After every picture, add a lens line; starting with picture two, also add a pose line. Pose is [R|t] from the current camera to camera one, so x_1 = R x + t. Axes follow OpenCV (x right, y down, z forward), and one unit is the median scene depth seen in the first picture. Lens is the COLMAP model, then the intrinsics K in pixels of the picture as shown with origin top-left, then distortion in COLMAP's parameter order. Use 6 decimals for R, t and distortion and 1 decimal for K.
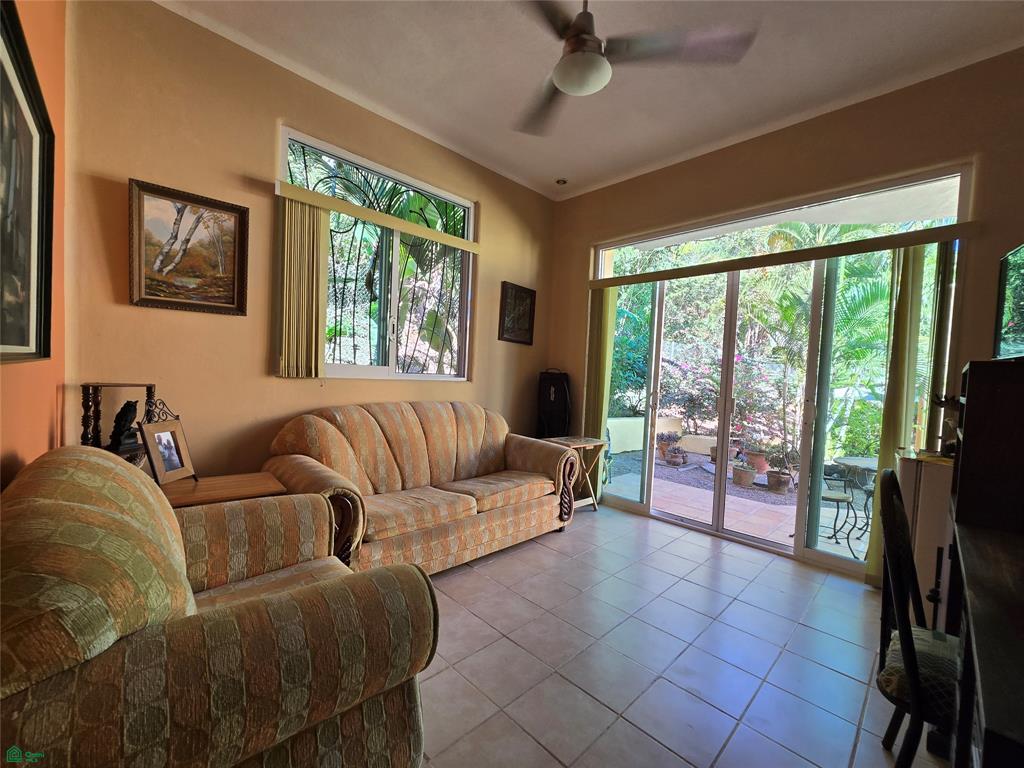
lens RADIAL K [[419.4, 0, 511.7], [0, 419.4, 387.2], [0, 0, 1]] dist [-0.004731, 0.000950]
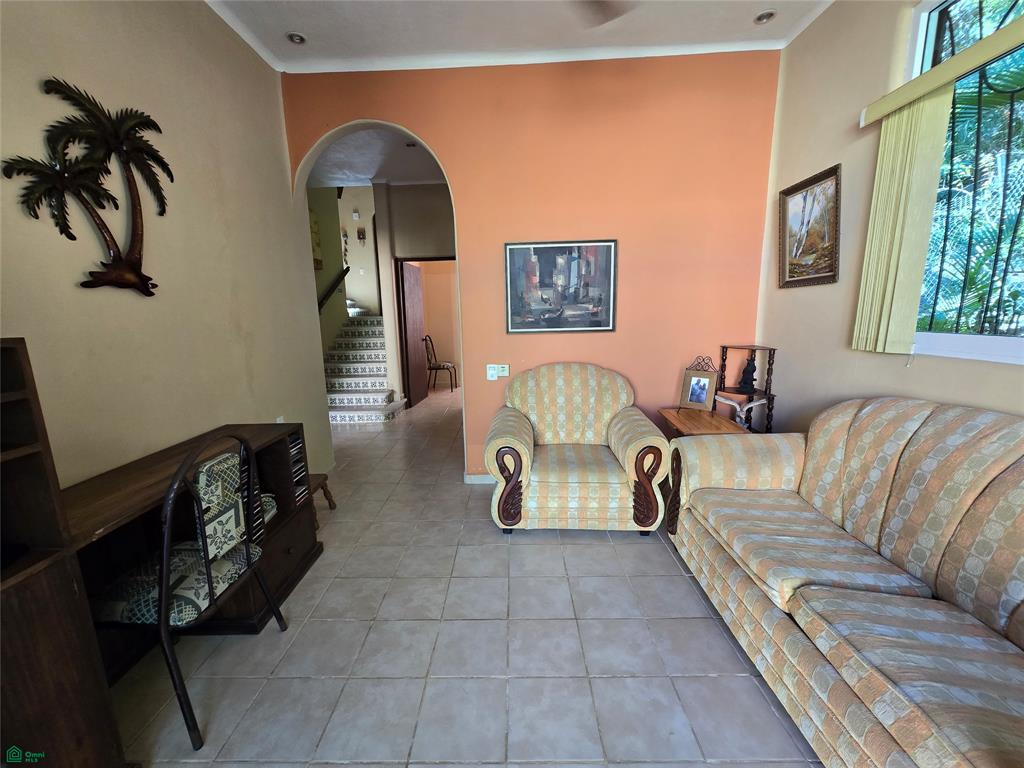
lens RADIAL K [[419.4, 0, 510.1], [0, 419.4, 388.6], [0, 0, 1]] dist [-0.004731, 0.000950]
pose [[-0.700392, 0.105243, -0.705957, 0.631516], [-0.031032, 0.983644, 0.177428, -0.087903], [0.713084, 0.146176, -0.685670, 1.286551]]
